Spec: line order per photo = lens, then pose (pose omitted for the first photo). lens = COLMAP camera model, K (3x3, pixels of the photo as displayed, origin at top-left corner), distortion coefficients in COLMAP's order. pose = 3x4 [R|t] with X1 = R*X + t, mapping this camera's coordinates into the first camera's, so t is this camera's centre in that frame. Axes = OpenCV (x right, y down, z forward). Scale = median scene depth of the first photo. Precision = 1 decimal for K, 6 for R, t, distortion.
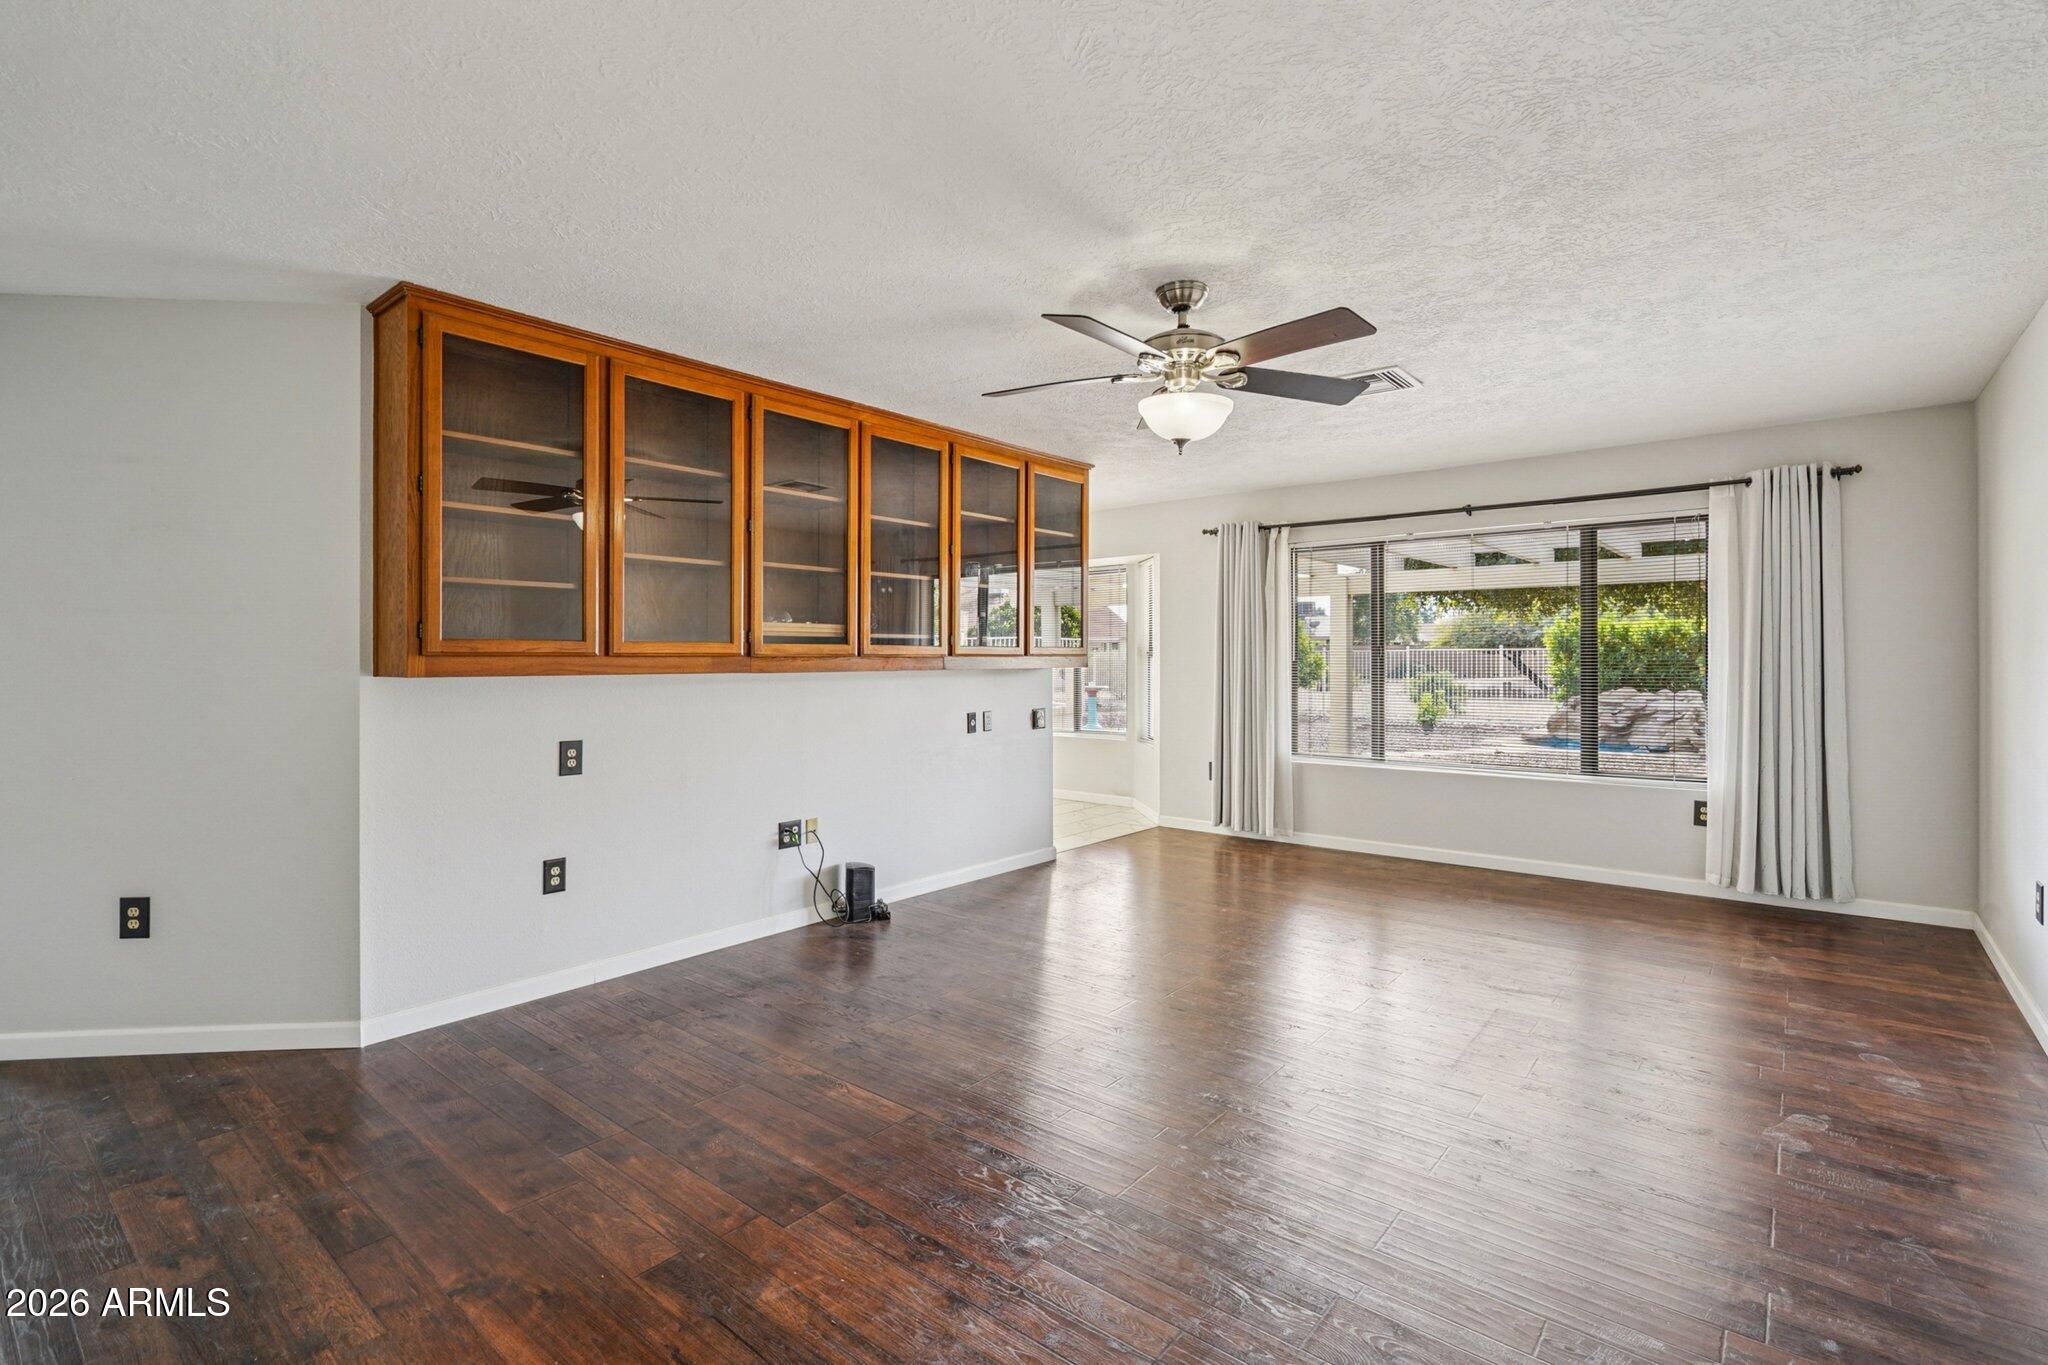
lens RADIAL K [[950.8, 0, 1021.1], [0, 950.8, 667.6], [0, 0, 1]] dist [-0.012880, 0.004946]
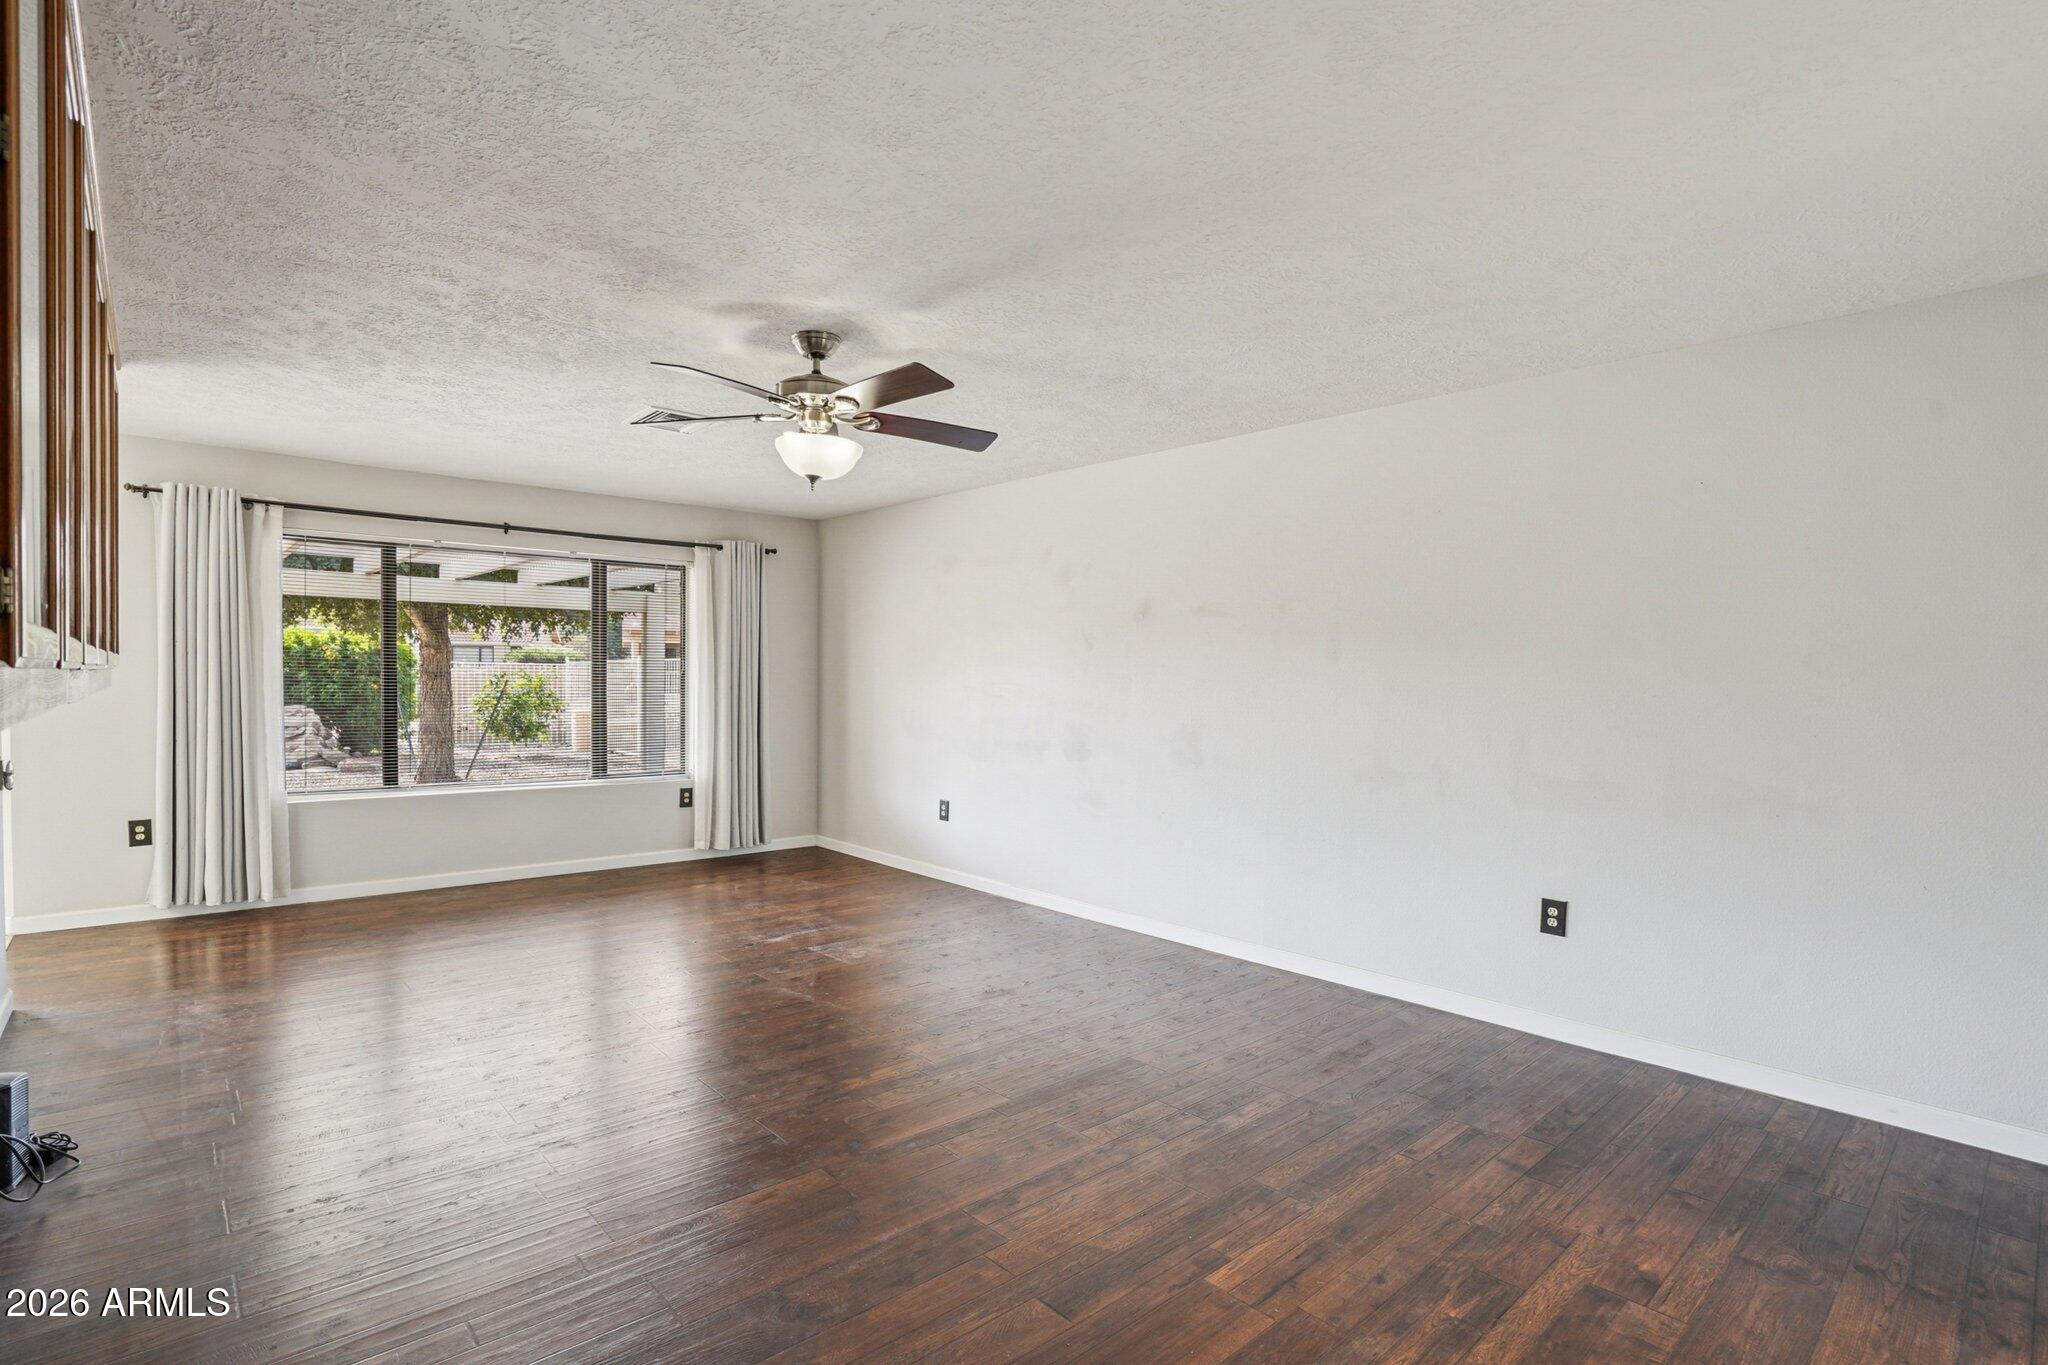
lens RADIAL K [[986.0, 0, 1000.3], [0, 986.0, 691.8], [0, 0, 1]] dist [-0.043389, 0.000111]
pose [[0.160588, -0.007991, 0.986989, -0.492968], [-0.003431, 0.999957, 0.008654, -0.002993], [-0.987016, -0.004776, 0.160553, 0.335195]]
